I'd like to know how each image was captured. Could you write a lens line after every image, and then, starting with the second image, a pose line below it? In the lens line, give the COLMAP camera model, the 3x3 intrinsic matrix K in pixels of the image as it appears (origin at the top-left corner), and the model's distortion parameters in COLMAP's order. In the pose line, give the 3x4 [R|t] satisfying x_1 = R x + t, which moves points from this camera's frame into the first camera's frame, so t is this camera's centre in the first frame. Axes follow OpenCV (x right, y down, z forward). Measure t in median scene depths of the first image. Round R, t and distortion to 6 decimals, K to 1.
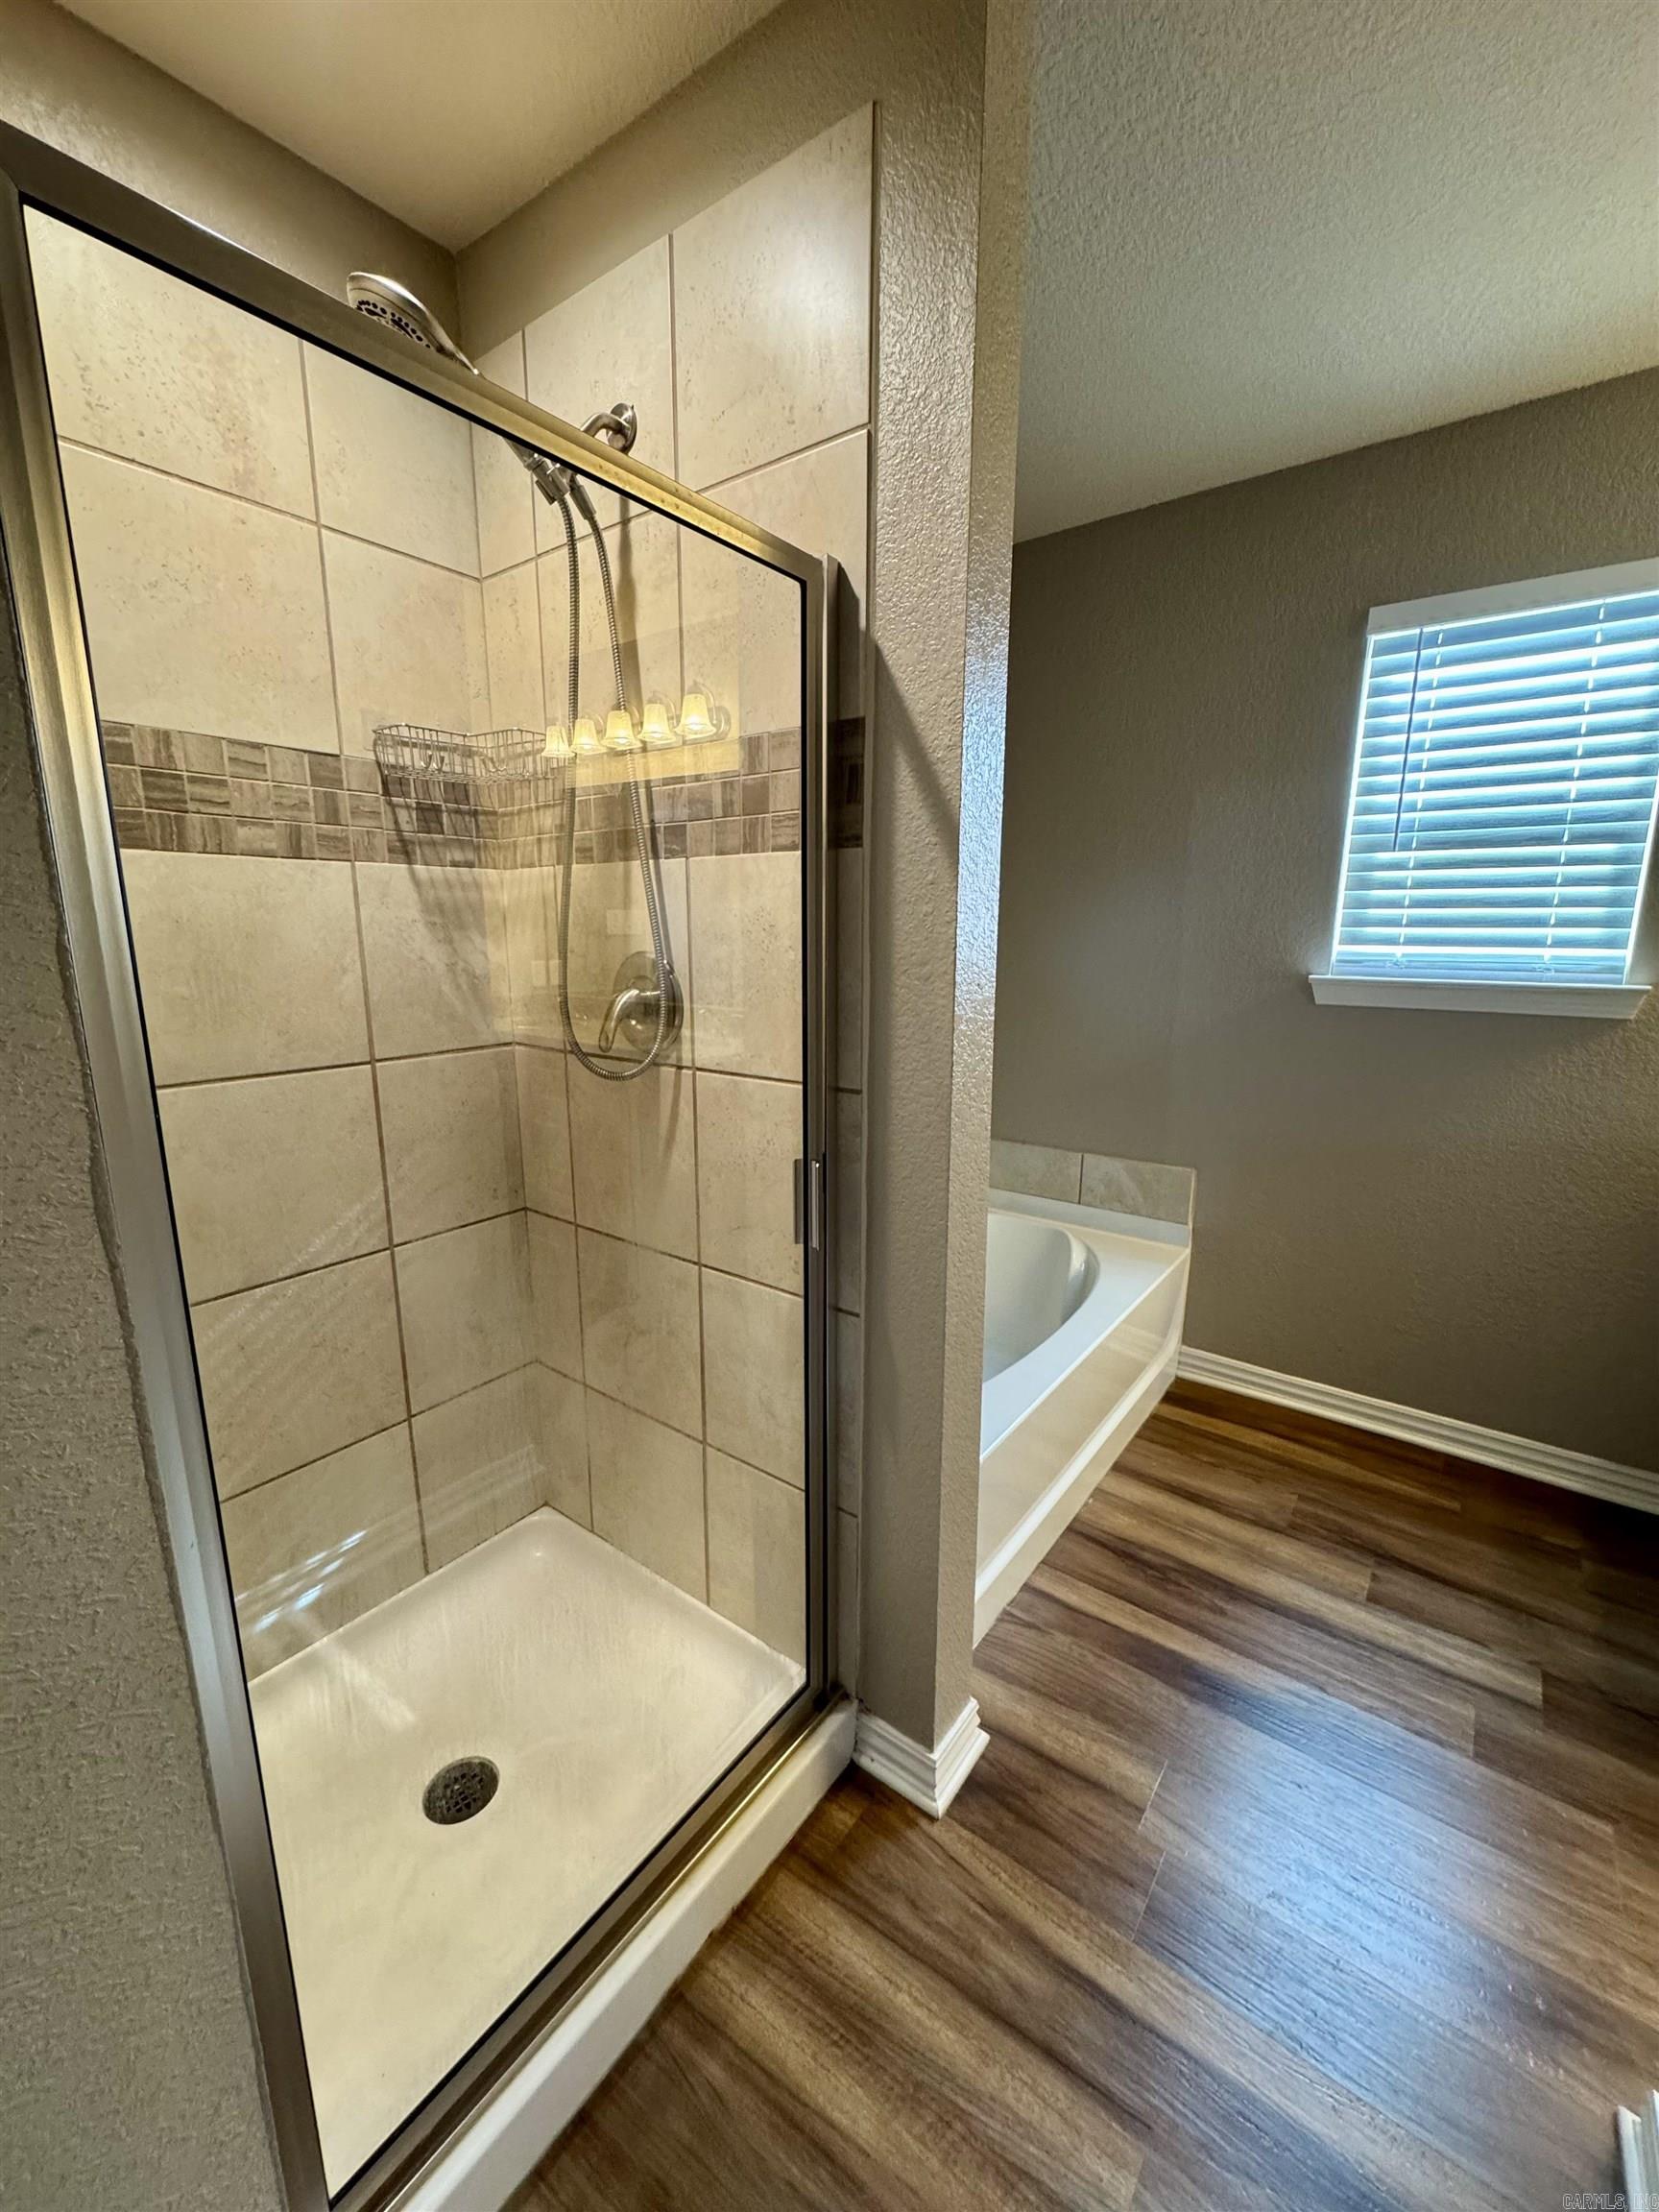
lens RADIAL K [[879.4, 0, 828.6], [0, 879.4, 1109.1], [0, 0, 1]] dist [-0.003375, 0.000544]
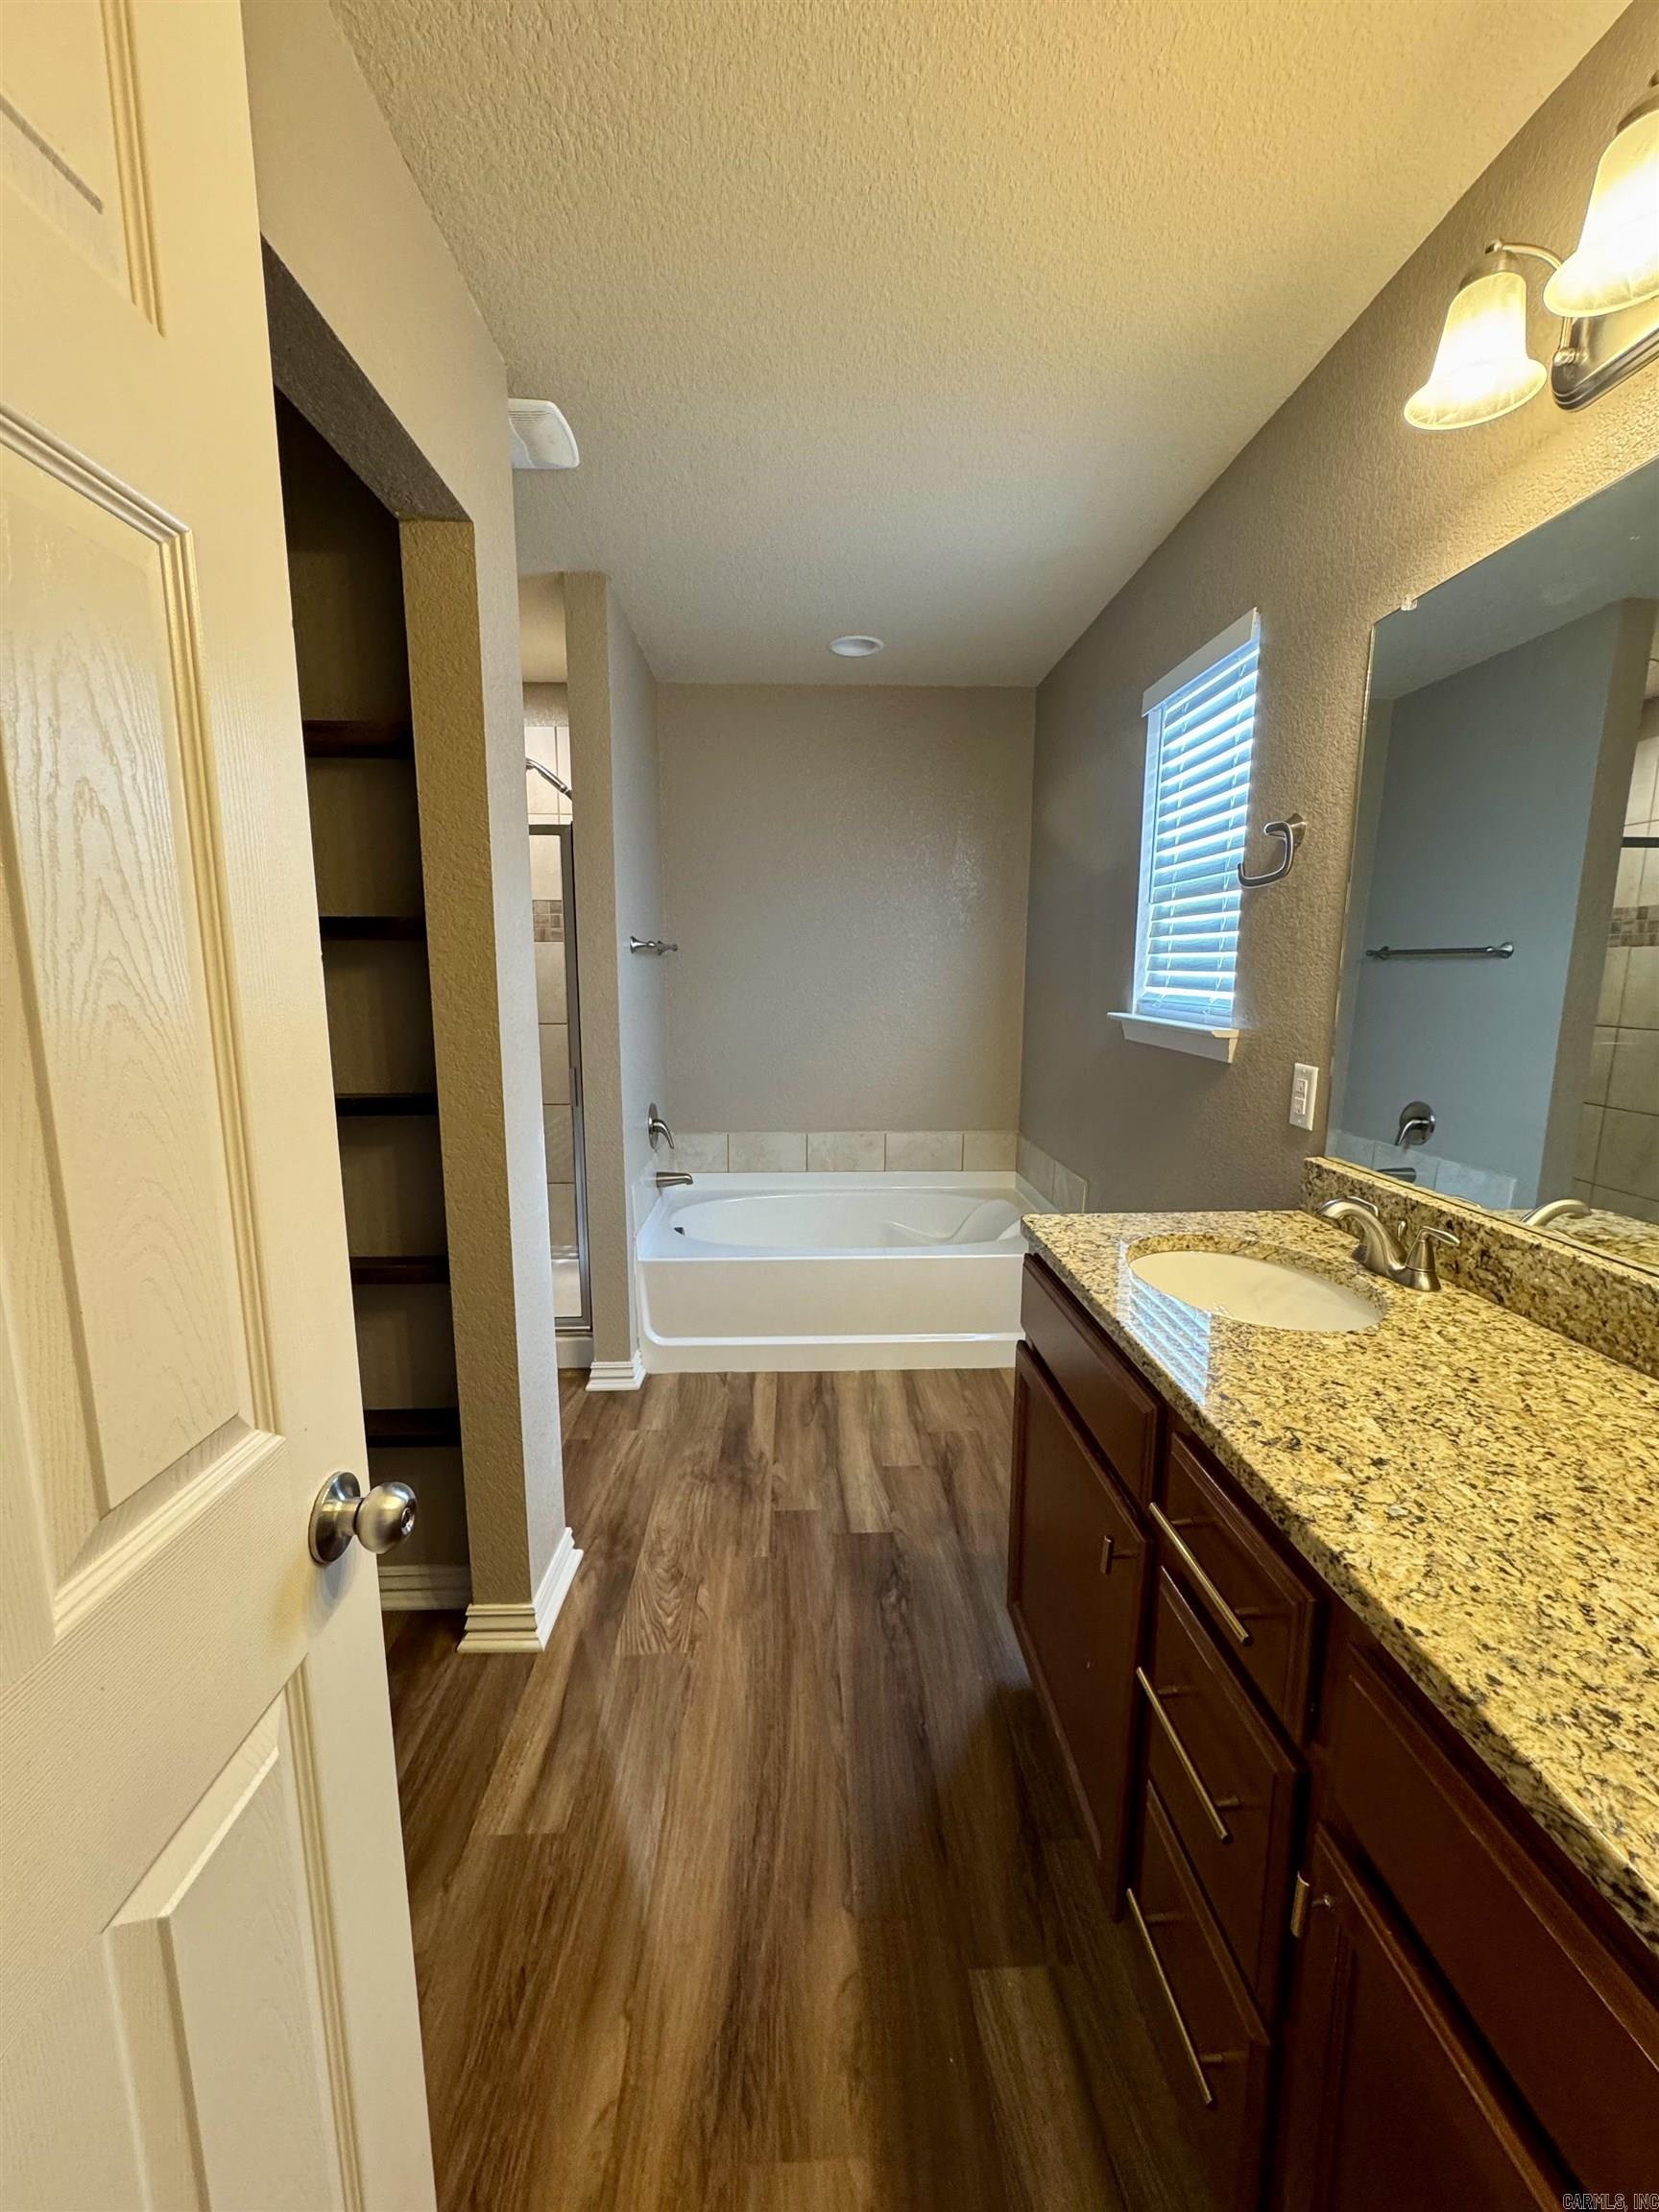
lens RADIAL K [[879.4, 0, 835.5], [0, 879.4, 1106.9], [0, 0, 1]] dist [-0.003375, 0.000544]
pose [[0.633561, 0.123587, -0.763758, 2.028952], [-0.157110, 0.987143, 0.029407, -0.016360], [0.757573, 0.101363, 0.644832, 0.029935]]
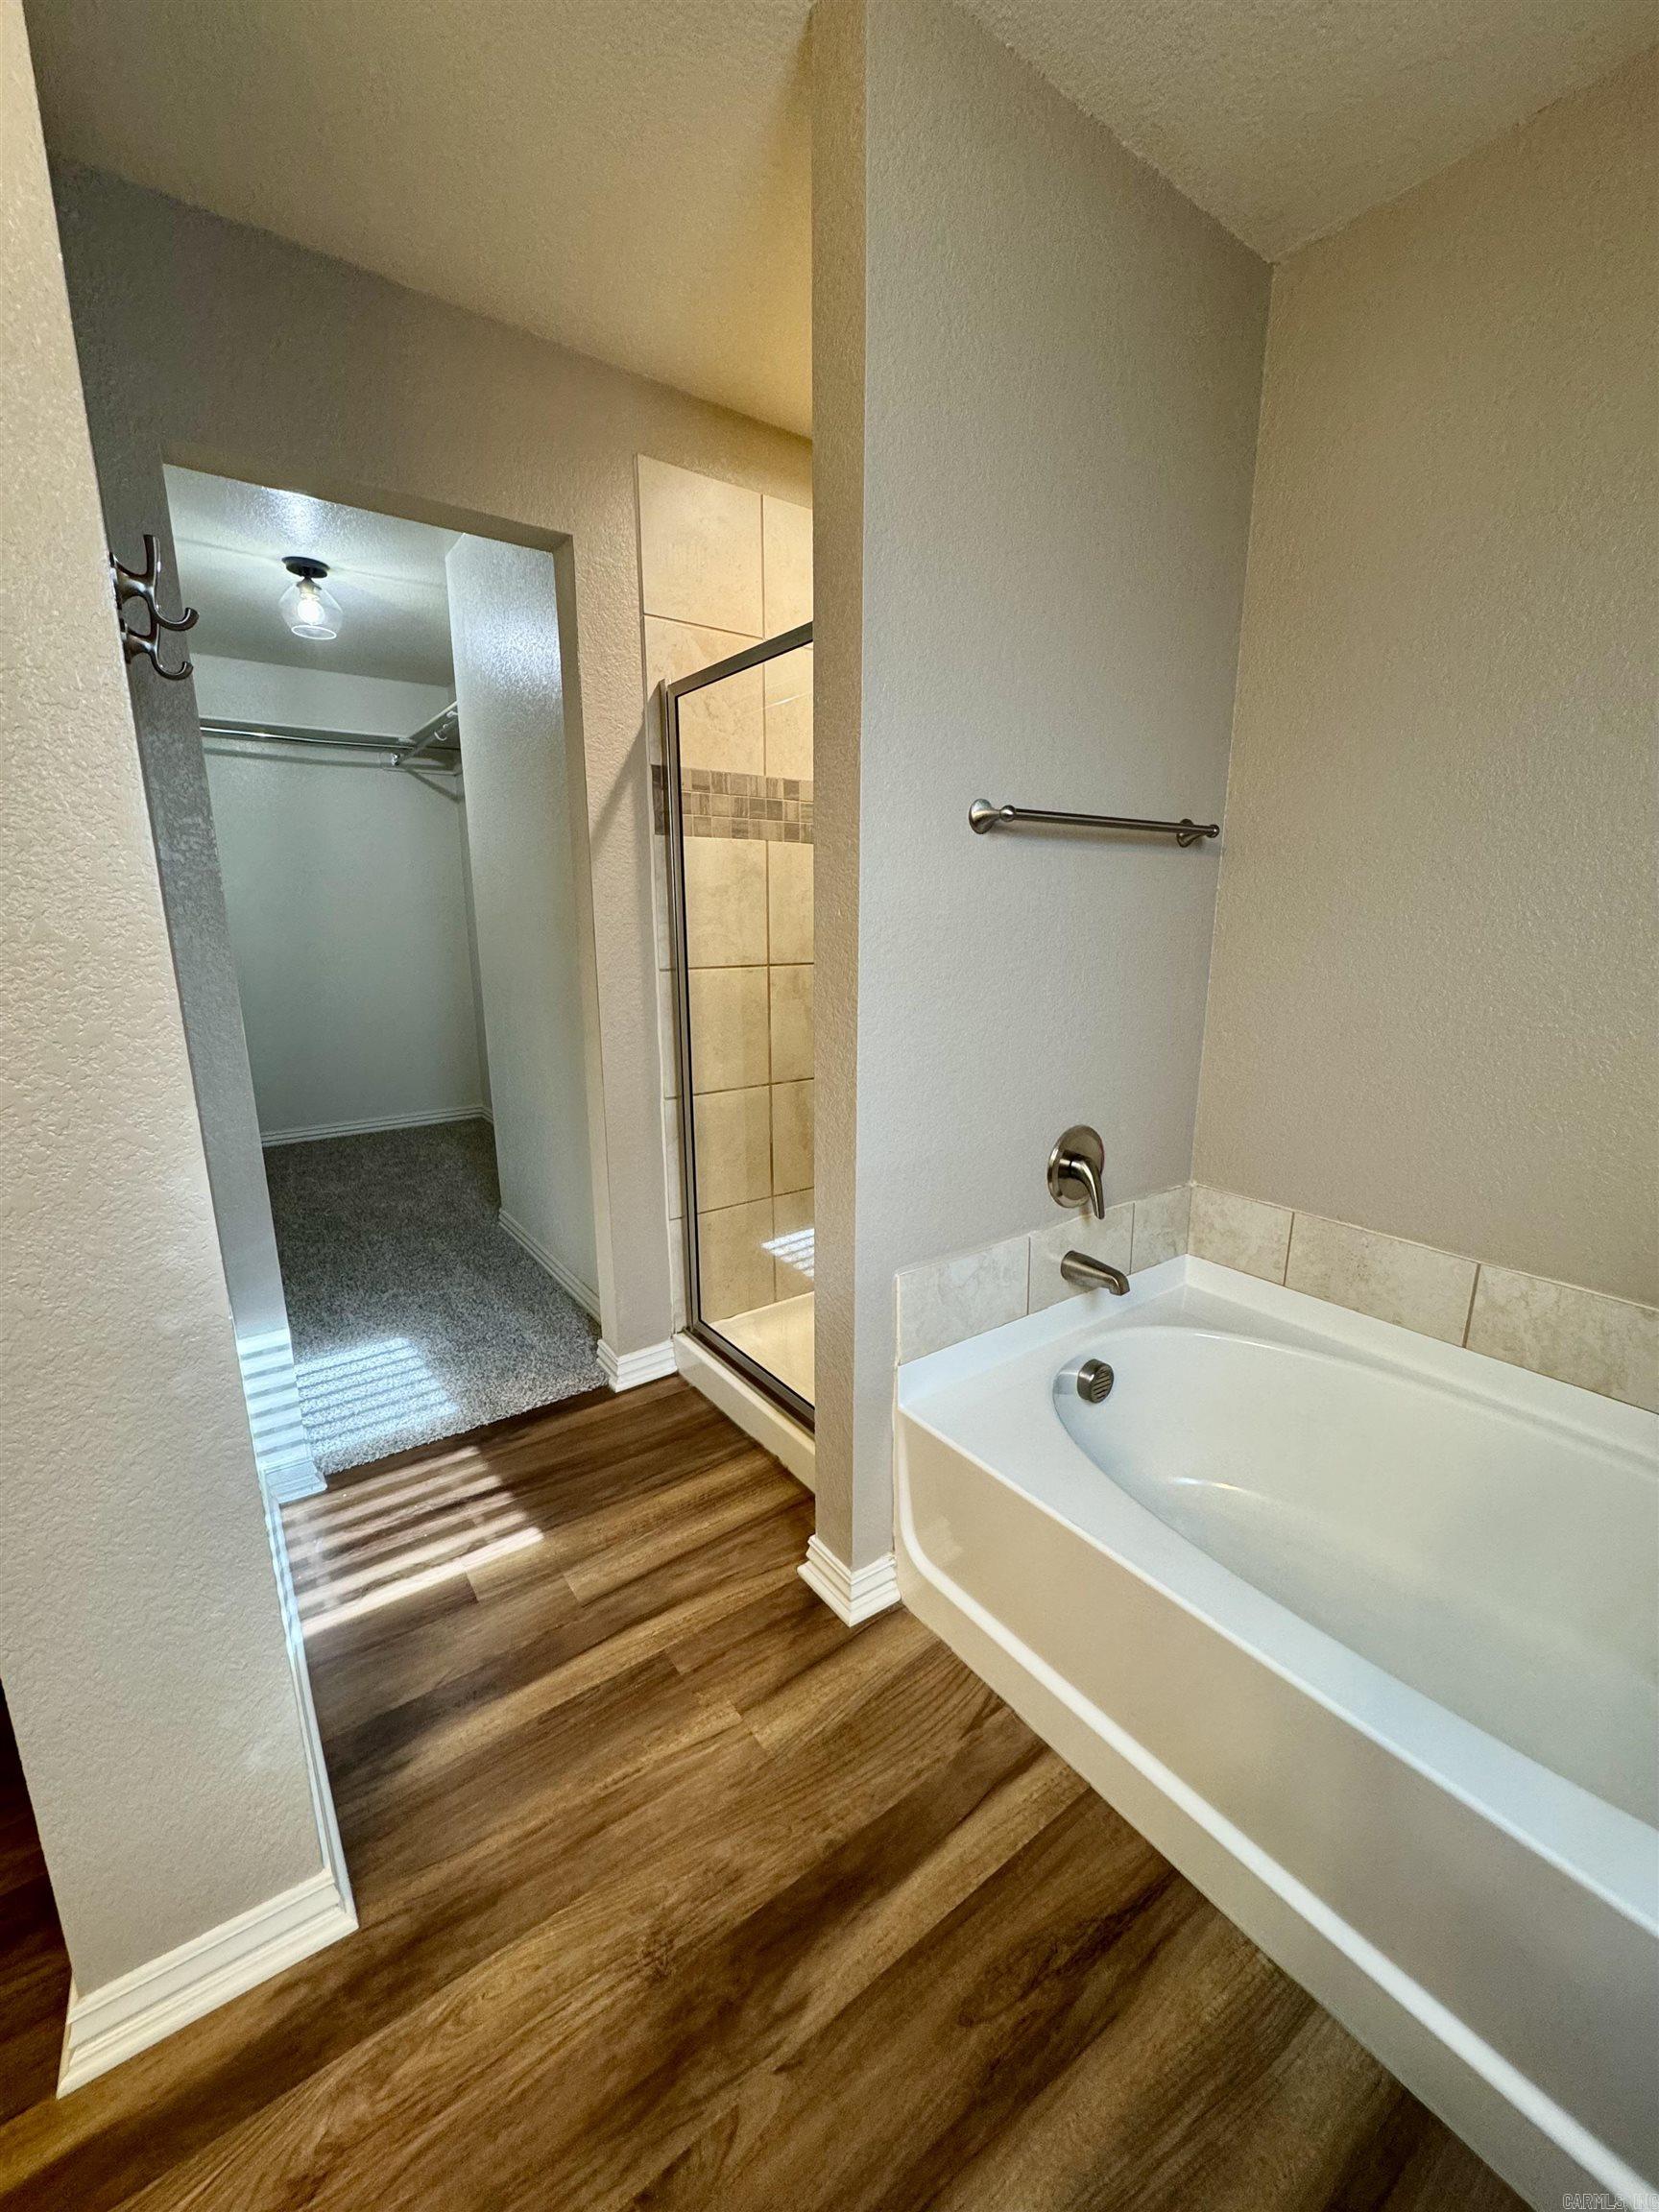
lens RADIAL K [[879.4, 0, 828.6], [0, 879.4, 1102.8], [0, 0, 1]] dist [-0.003375, 0.000544]
pose [[-0.290376, 0.204544, -0.934796, 1.169304], [-0.195528, 0.943594, 0.267207, -0.183933], [0.936723, 0.260370, -0.234003, 1.168331]]
